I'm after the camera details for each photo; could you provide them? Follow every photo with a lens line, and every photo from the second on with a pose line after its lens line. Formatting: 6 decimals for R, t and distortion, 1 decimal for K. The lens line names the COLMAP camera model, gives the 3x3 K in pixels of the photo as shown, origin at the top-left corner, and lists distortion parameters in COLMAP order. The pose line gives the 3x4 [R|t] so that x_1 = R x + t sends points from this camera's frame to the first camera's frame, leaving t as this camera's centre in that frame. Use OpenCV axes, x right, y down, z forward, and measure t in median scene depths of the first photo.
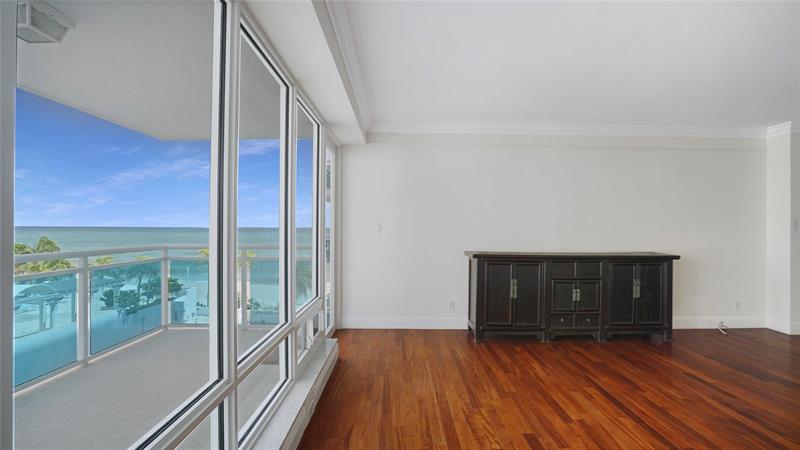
lens RADIAL K [[372.6, 0, 398.8], [0, 372.6, 227.6], [0, 0, 1]] dist [-0.060714, 0.028750]
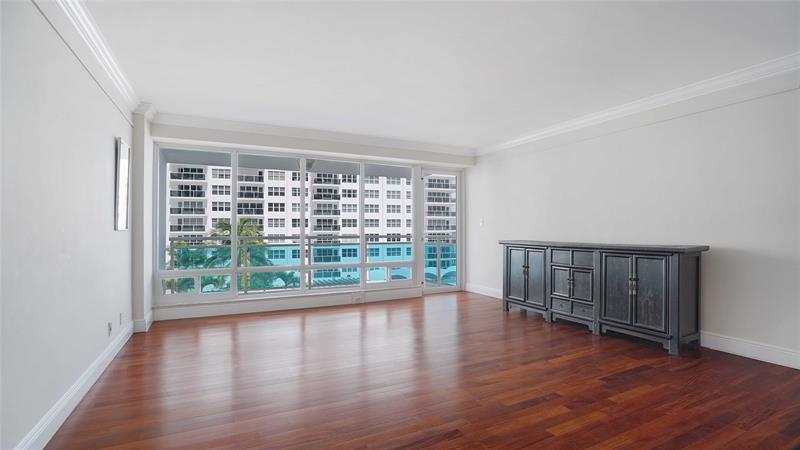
lens RADIAL K [[372.6, 0, 398.8], [0, 372.6, 227.6], [0, 0, 1]] dist [-0.060714, 0.028750]
pose [[0.431066, -0.017846, -0.902144, 1.157314], [0.008600, 0.999840, -0.015670, 0.043917], [0.902279, -0.001004, 0.431151, 0.119620]]
